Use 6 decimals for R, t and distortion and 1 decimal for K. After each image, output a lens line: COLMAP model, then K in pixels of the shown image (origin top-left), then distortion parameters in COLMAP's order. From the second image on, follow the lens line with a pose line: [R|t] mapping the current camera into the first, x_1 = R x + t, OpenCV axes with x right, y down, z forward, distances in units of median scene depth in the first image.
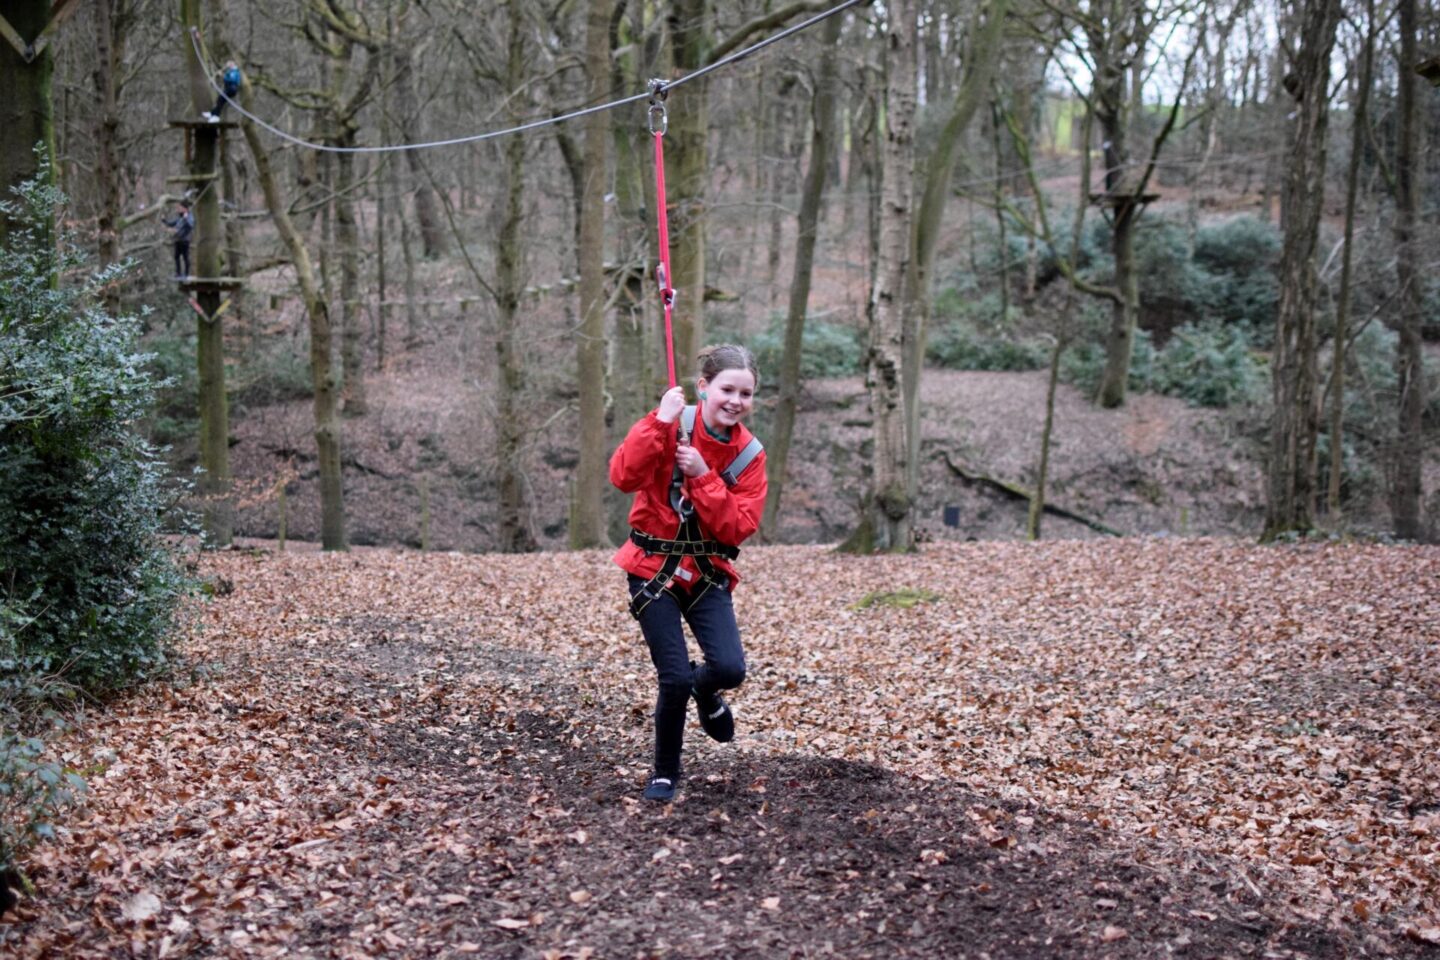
lens RADIAL K [[2212.9, 0, 728.8], [0, 2212.9, 479.9], [0, 0, 1]] dist [-0.180456, 0.165027]
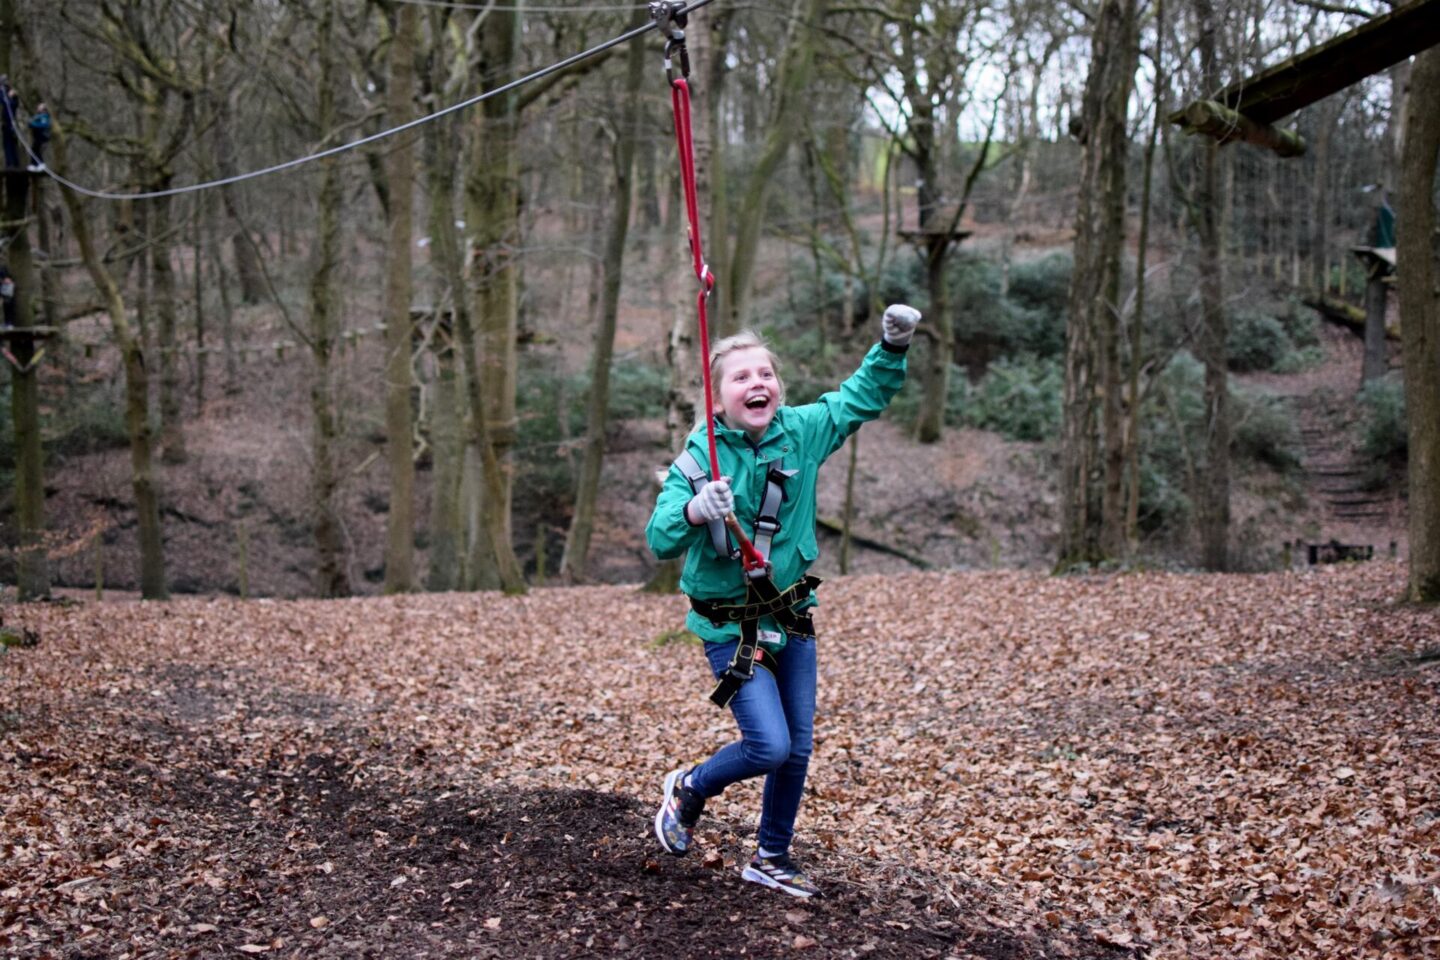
lens RADIAL K [[2212.9, 0, 728.8], [0, 2212.9, 479.9], [0, 0, 1]] dist [-0.180456, 0.165027]
pose [[0.996863, -0.017065, 0.077285, 0.022451], [0.018425, 0.999687, -0.016914, -0.001812], [-0.076972, 0.018285, 0.996866, -0.034737]]
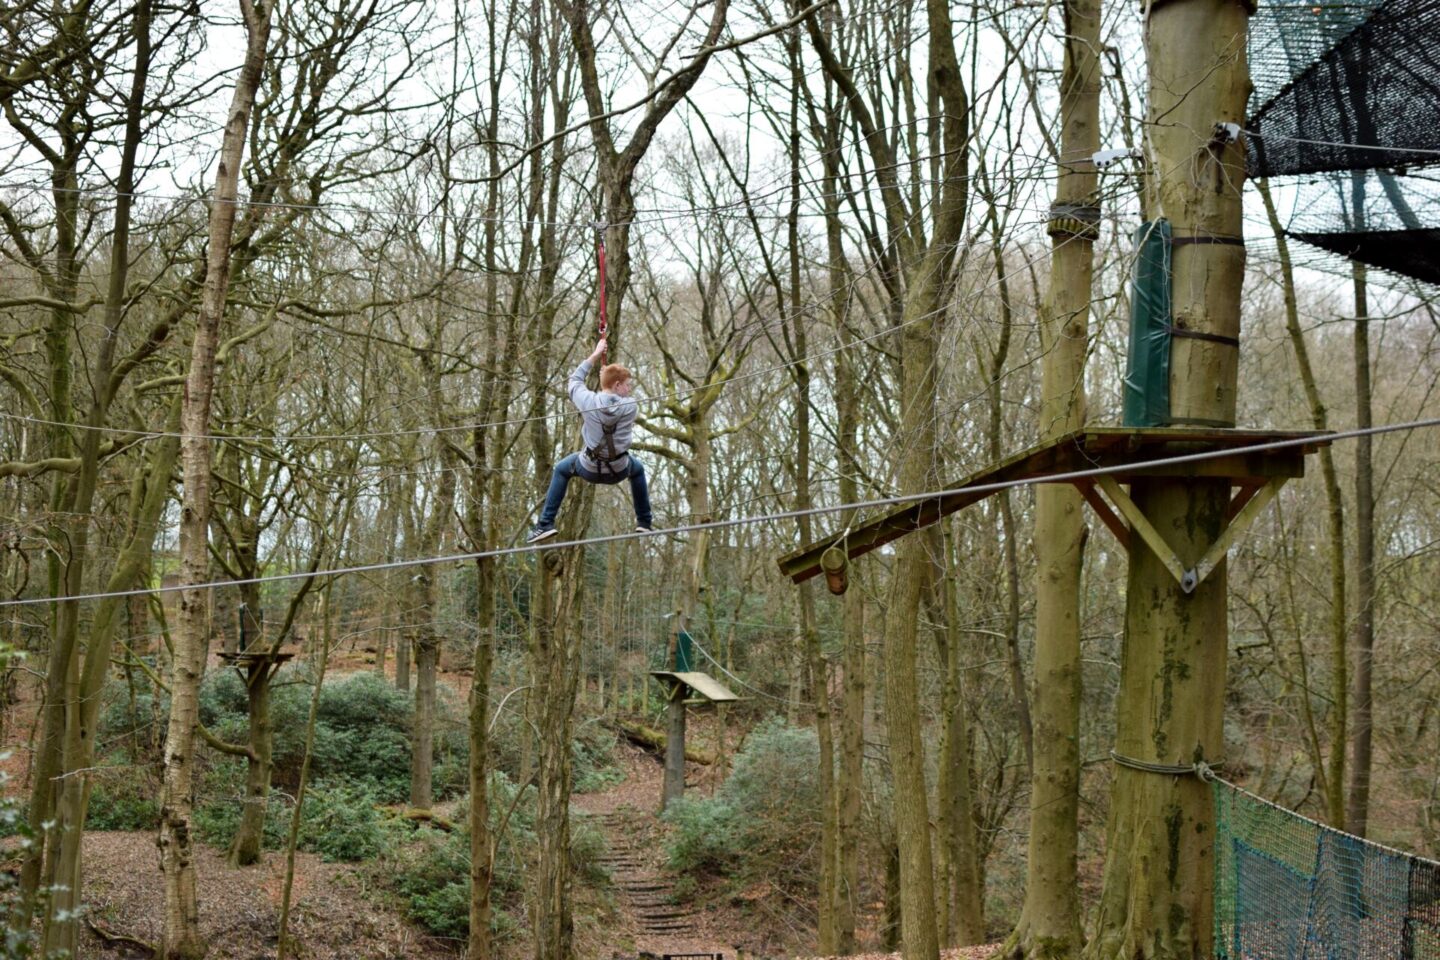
lens RADIAL K [[2212.9, 0, 728.8], [0, 2212.9, 479.9], [0, 0, 1]] dist [-0.180456, 0.165027]
pose [[0.913829, 0.034236, 0.404653, -0.222731], [0.049724, 0.979509, -0.195165, 0.004297], [-0.403043, 0.198469, 0.893401, -0.101493]]
